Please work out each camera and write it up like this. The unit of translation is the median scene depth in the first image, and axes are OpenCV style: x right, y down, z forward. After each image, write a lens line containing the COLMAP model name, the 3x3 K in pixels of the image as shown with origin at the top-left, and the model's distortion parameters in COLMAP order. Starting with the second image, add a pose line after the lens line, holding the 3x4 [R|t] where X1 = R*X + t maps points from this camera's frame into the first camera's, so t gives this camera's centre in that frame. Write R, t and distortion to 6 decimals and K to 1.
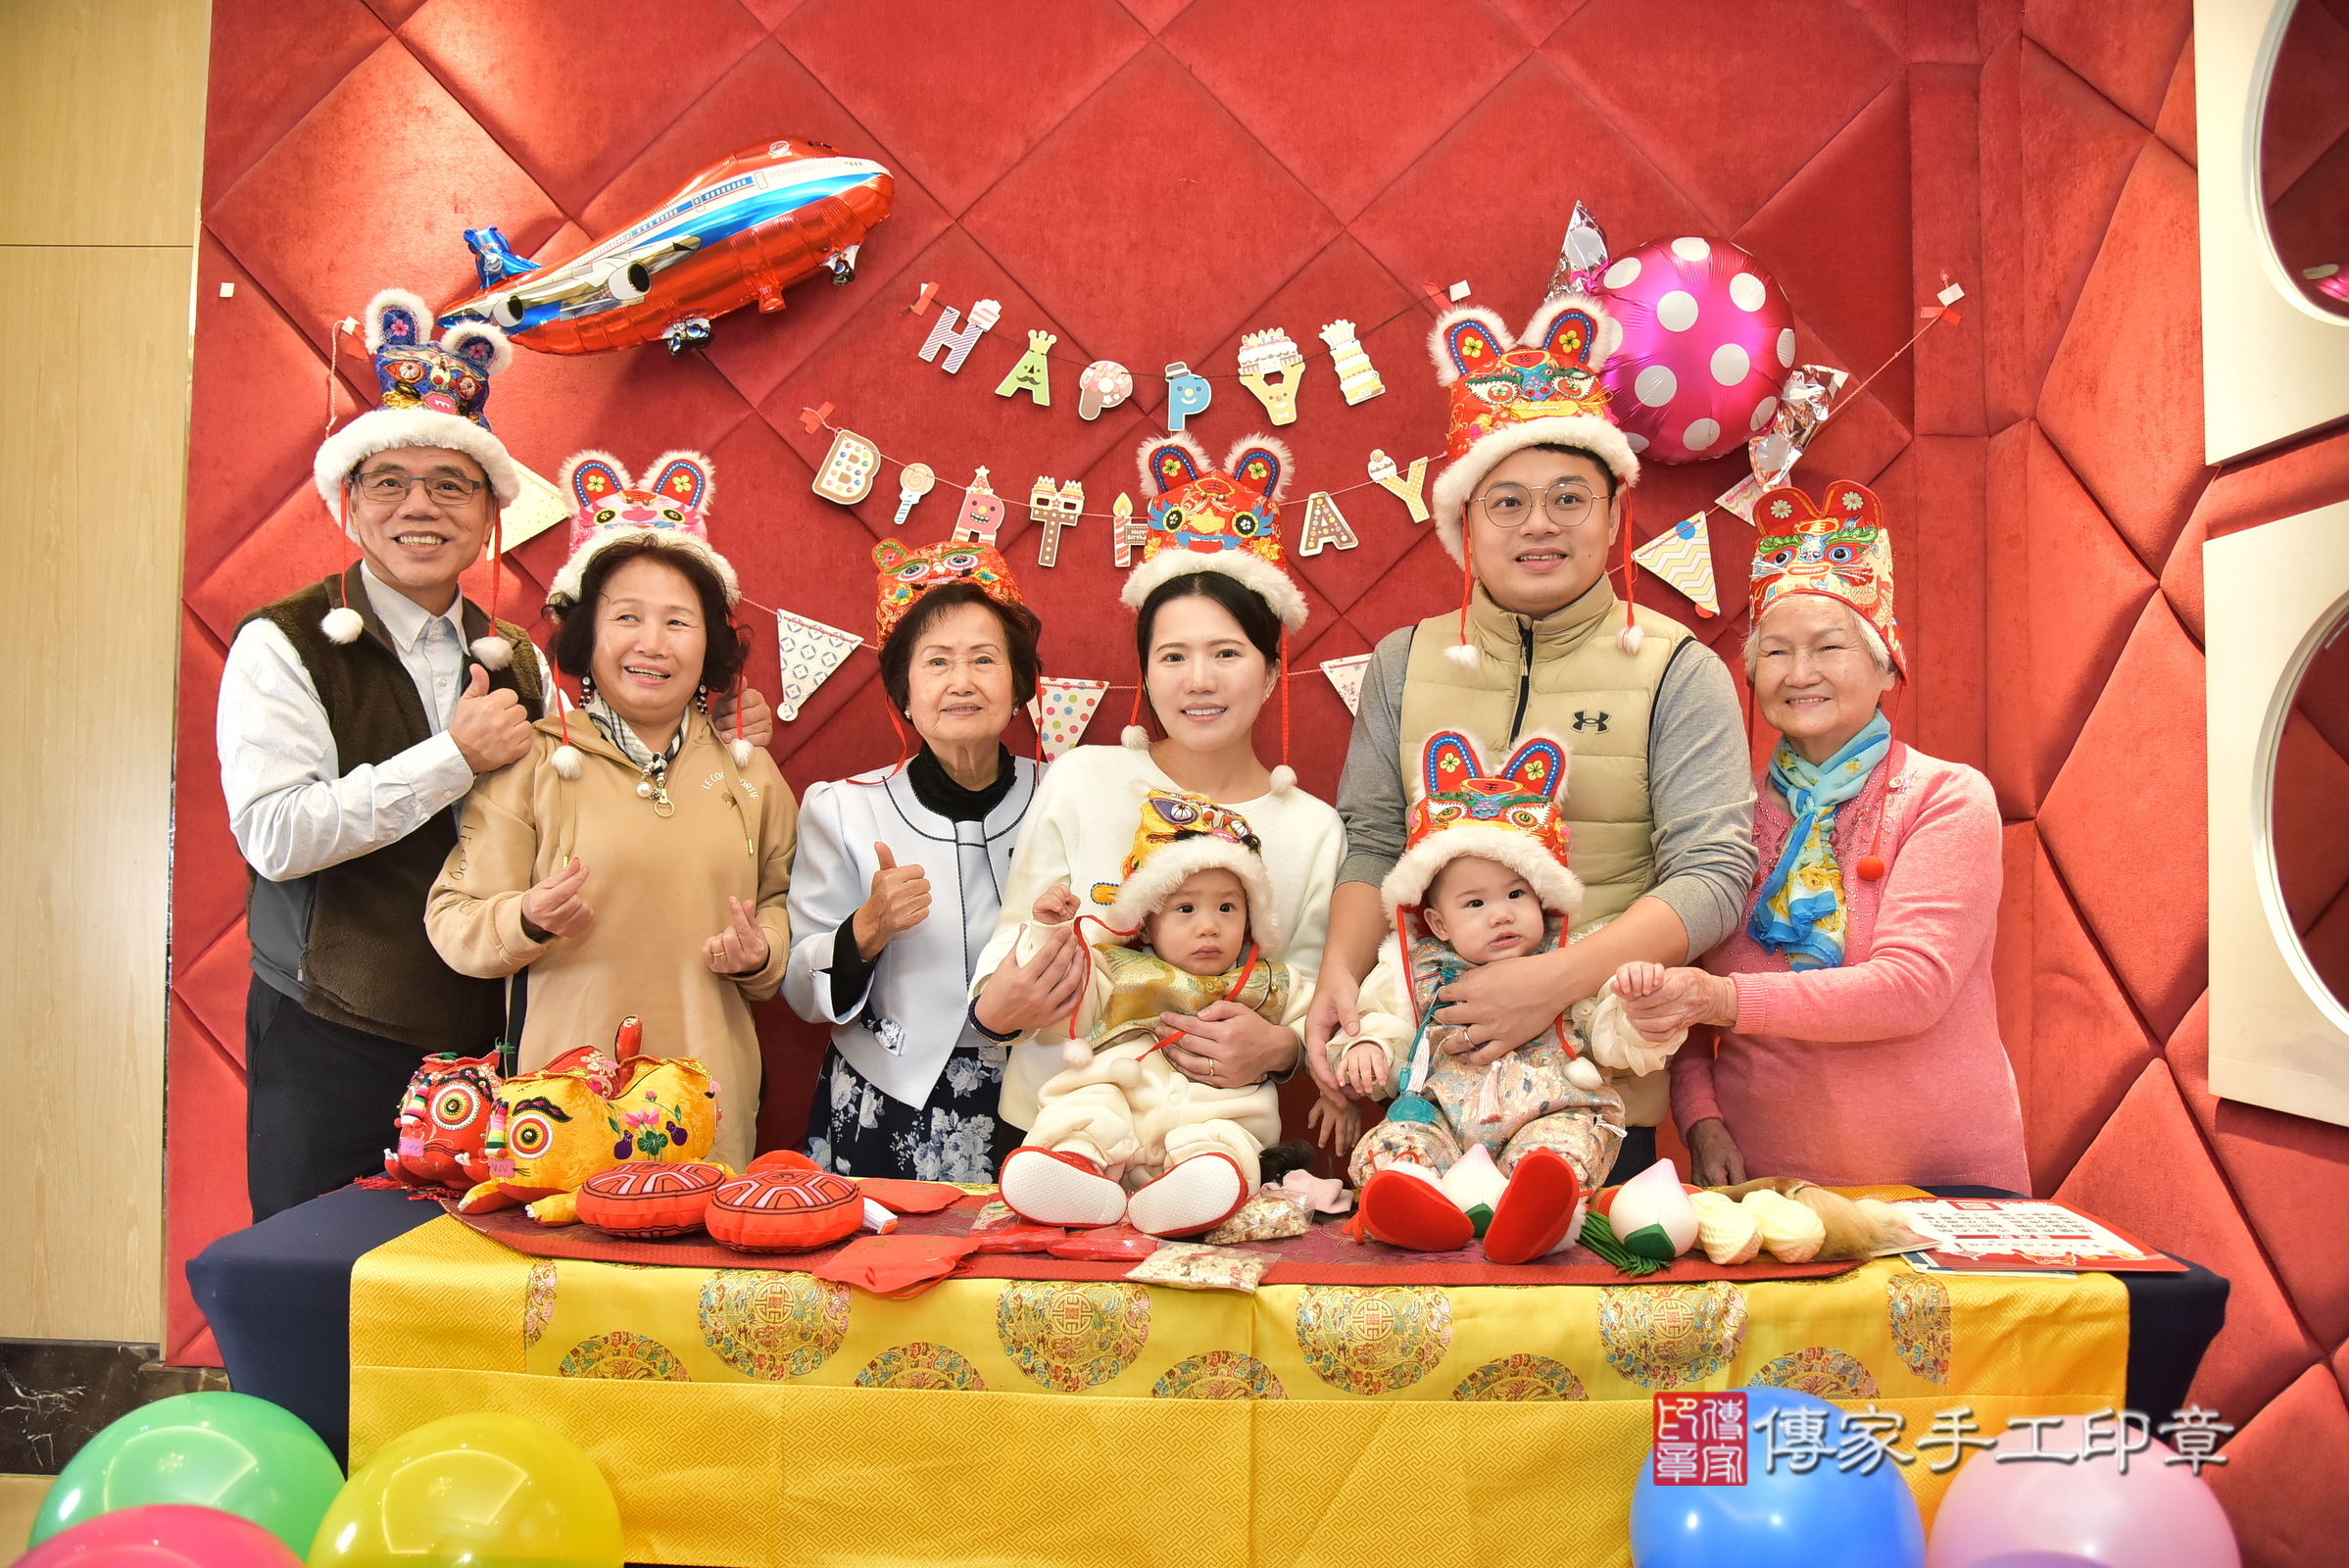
lens RADIAL K [[1643.6, 0, 1169.4], [0, 1643.6, 795.4], [0, 0, 1]] dist [-0.109800, 0.082833]
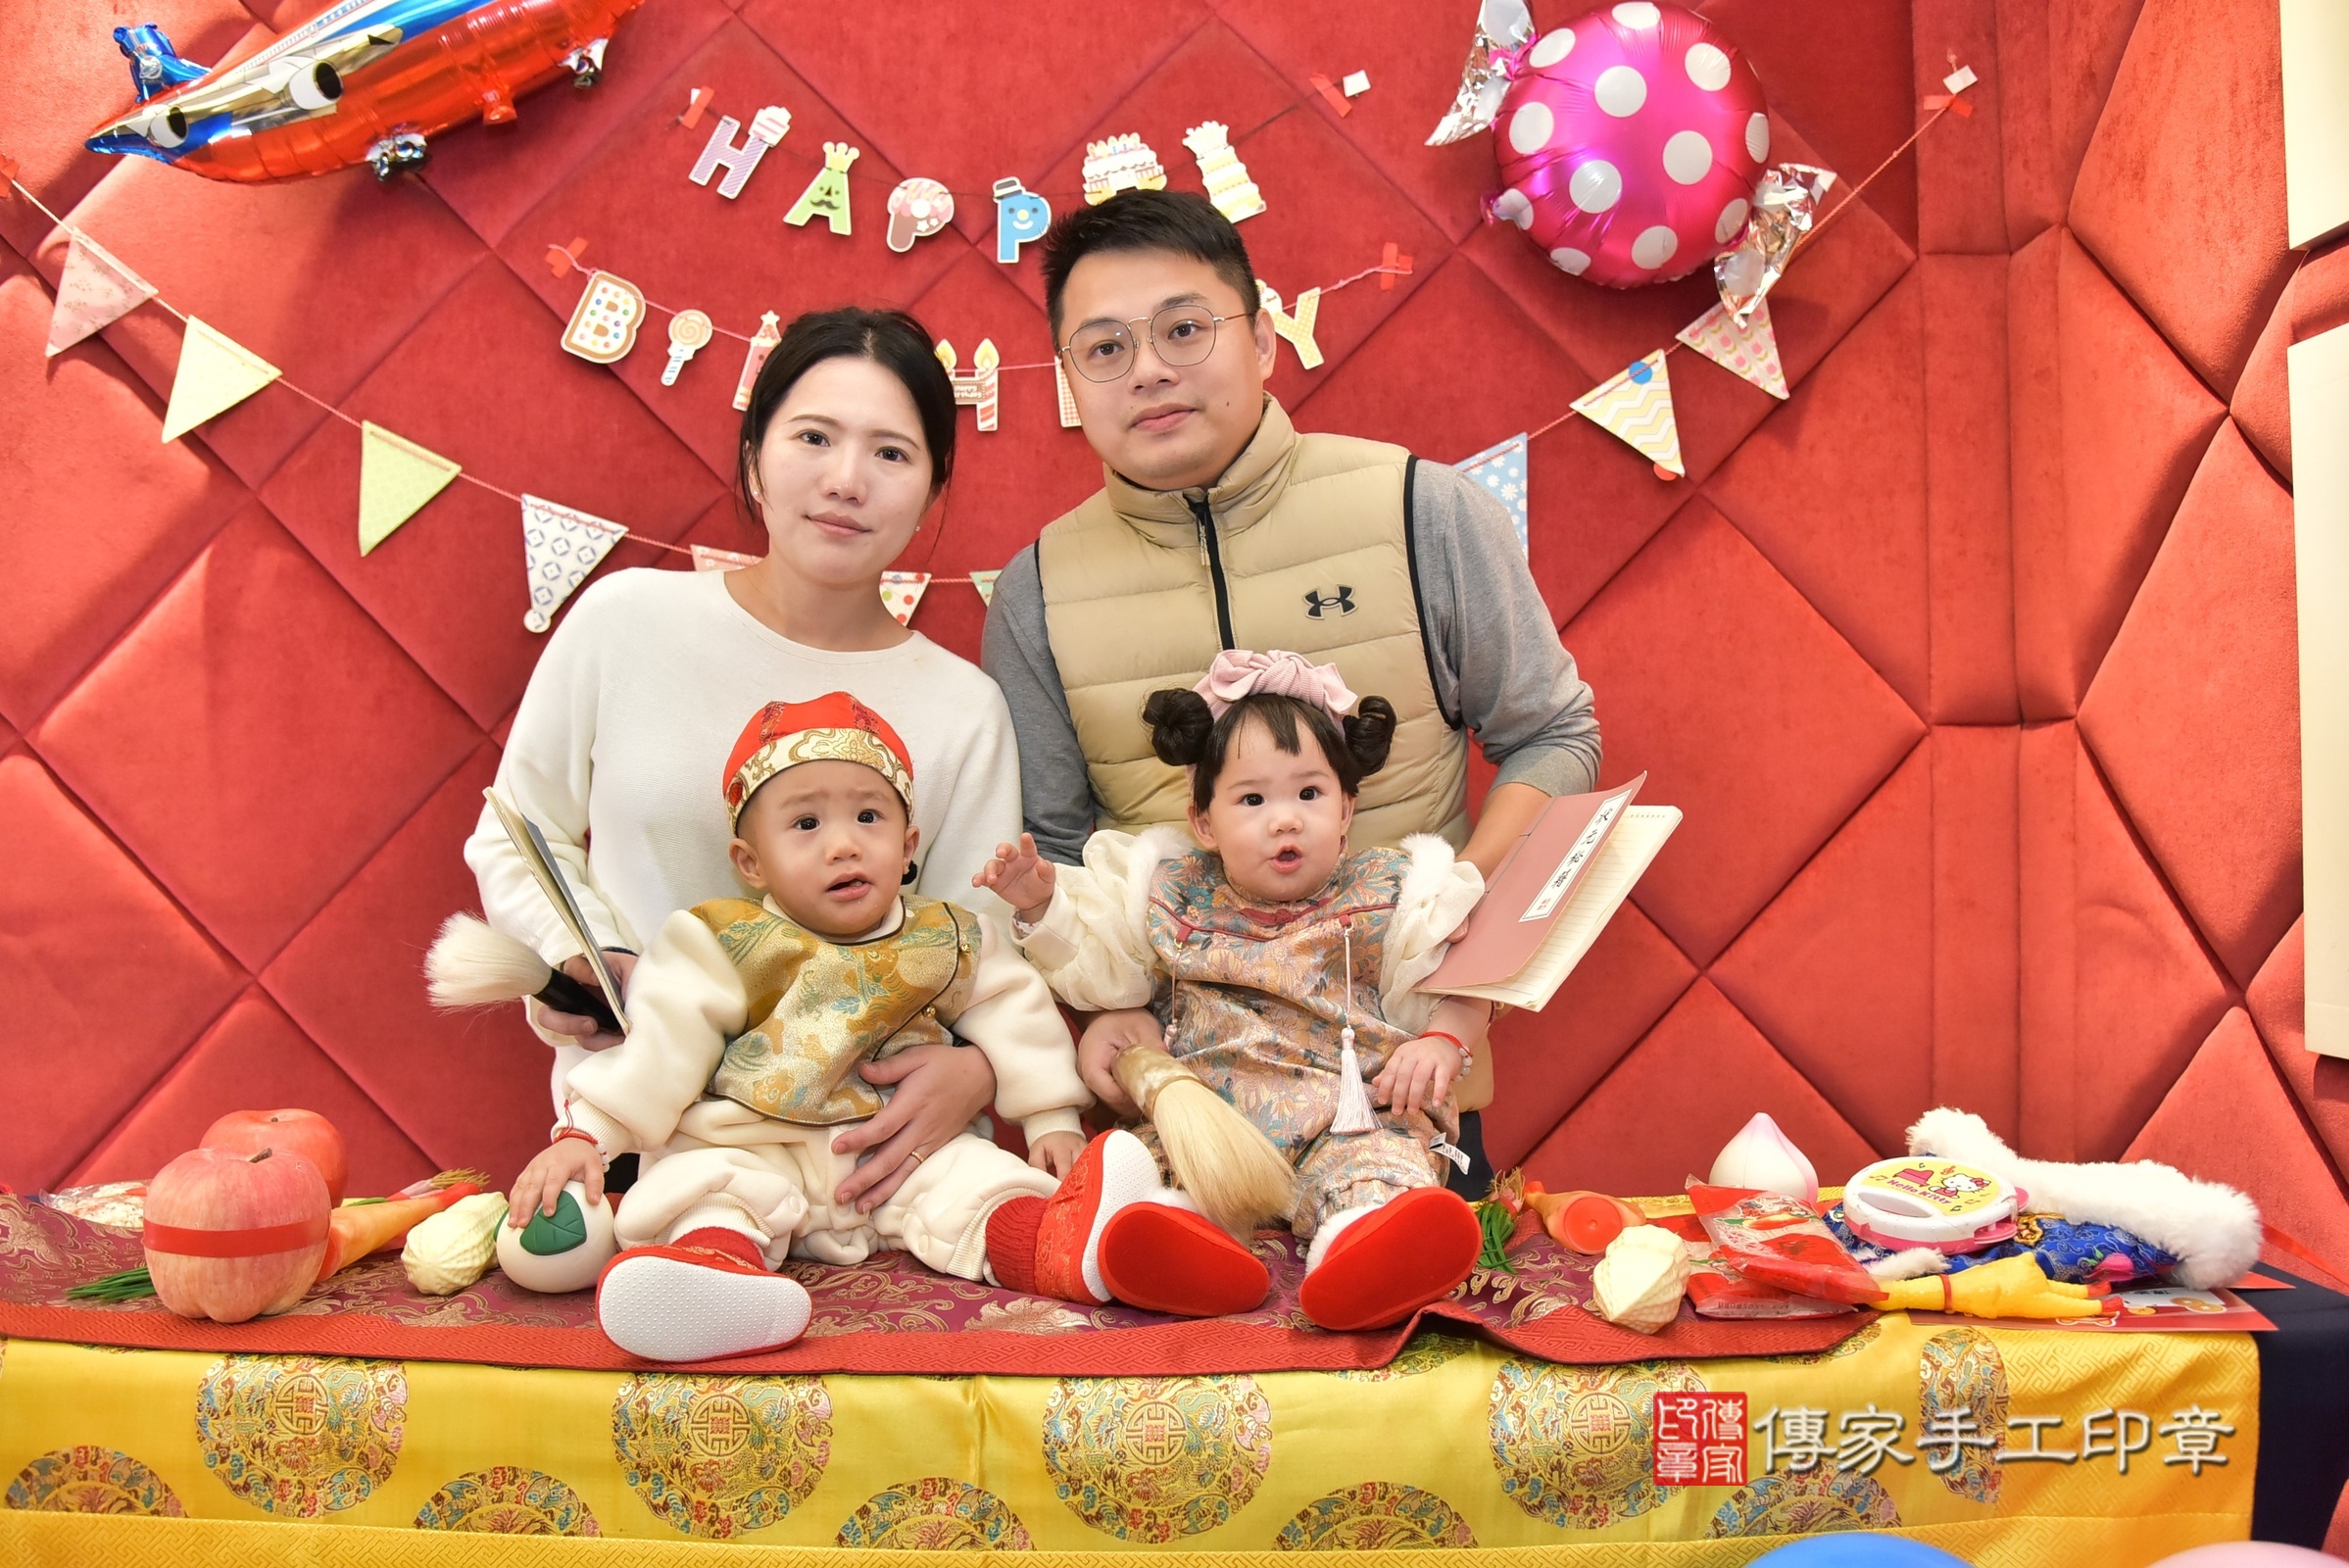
lens RADIAL K [[1709.8, 0, 1174.5], [0, 1709.8, 784.0], [0, 0, 1]] dist [-0.105791, 0.075729]
pose [[0.999624, -0.023022, 0.014897, 0.068095], [0.022688, 0.999497, 0.022174, 0.018616], [-0.015400, -0.021827, 0.999643, 0.154778]]
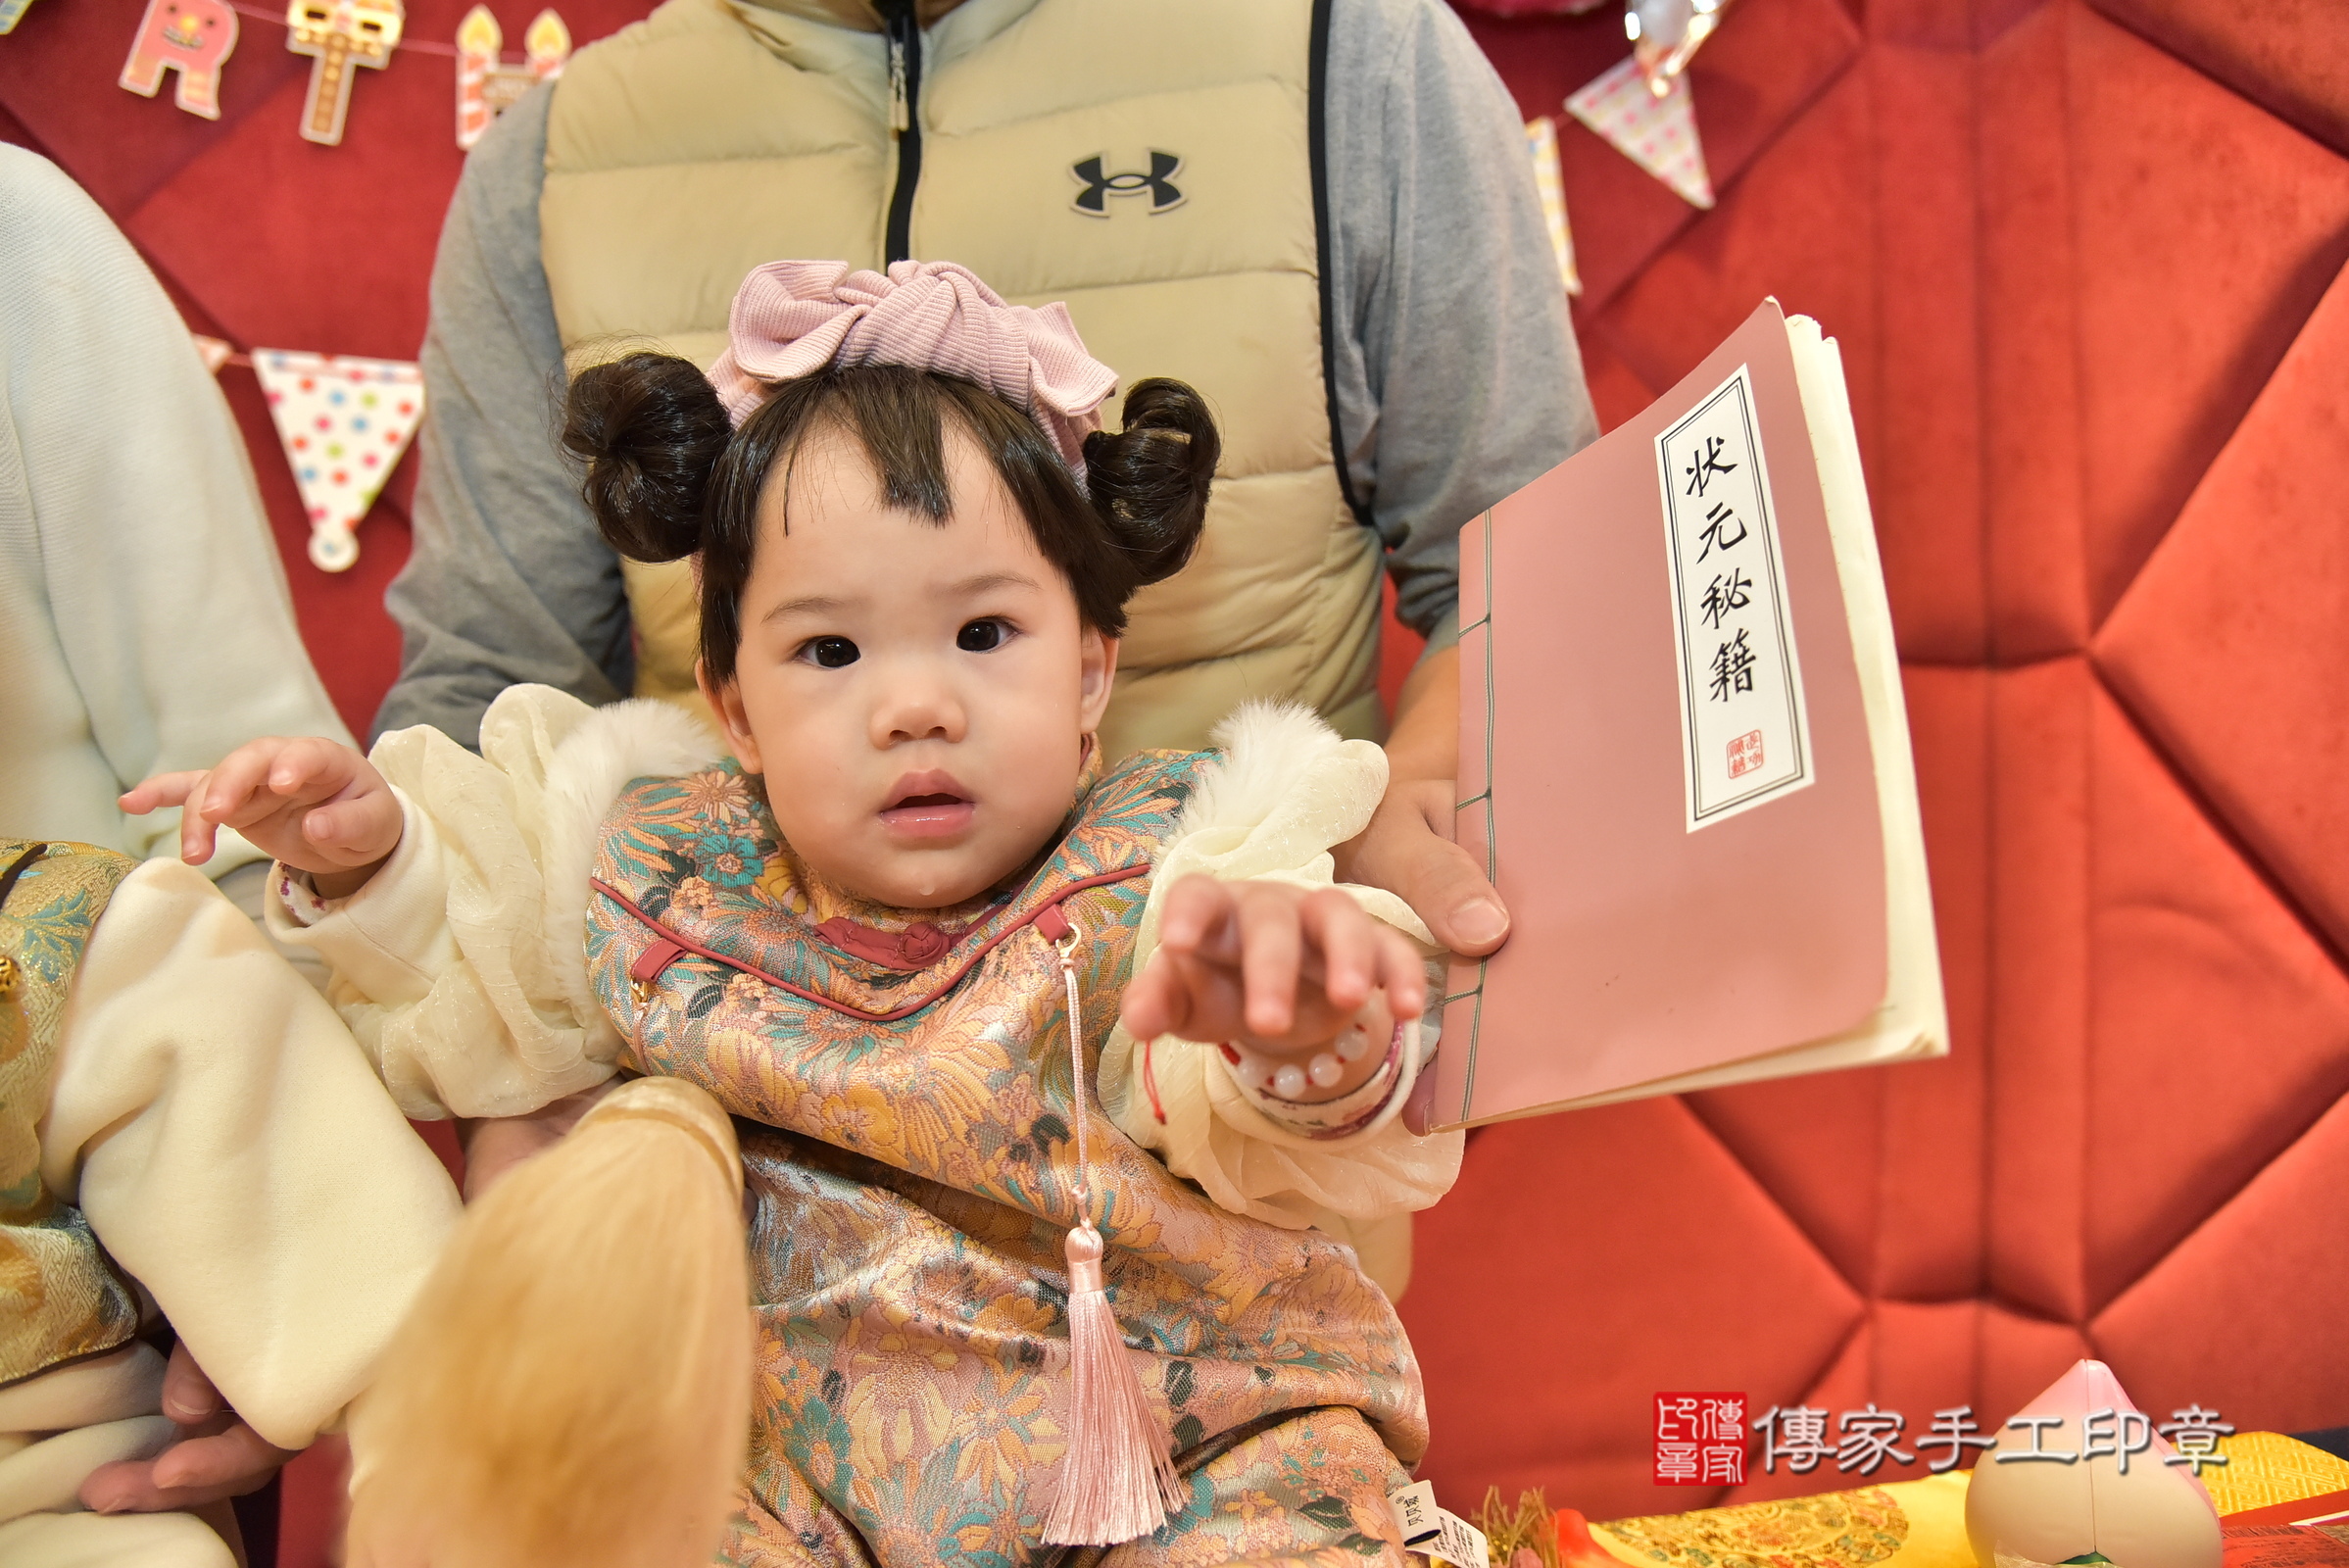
lens RADIAL K [[1462.2, 0, 1174.5], [0, 1462.2, 784.0], [0, 0, 1]] dist [-0.068541, 0.000963]
pose [[0.984966, -0.004236, 0.172695, 0.110138], [-0.001207, 0.999506, 0.031398, 0.045820], [-0.172743, -0.031135, 0.984475, 0.516175]]
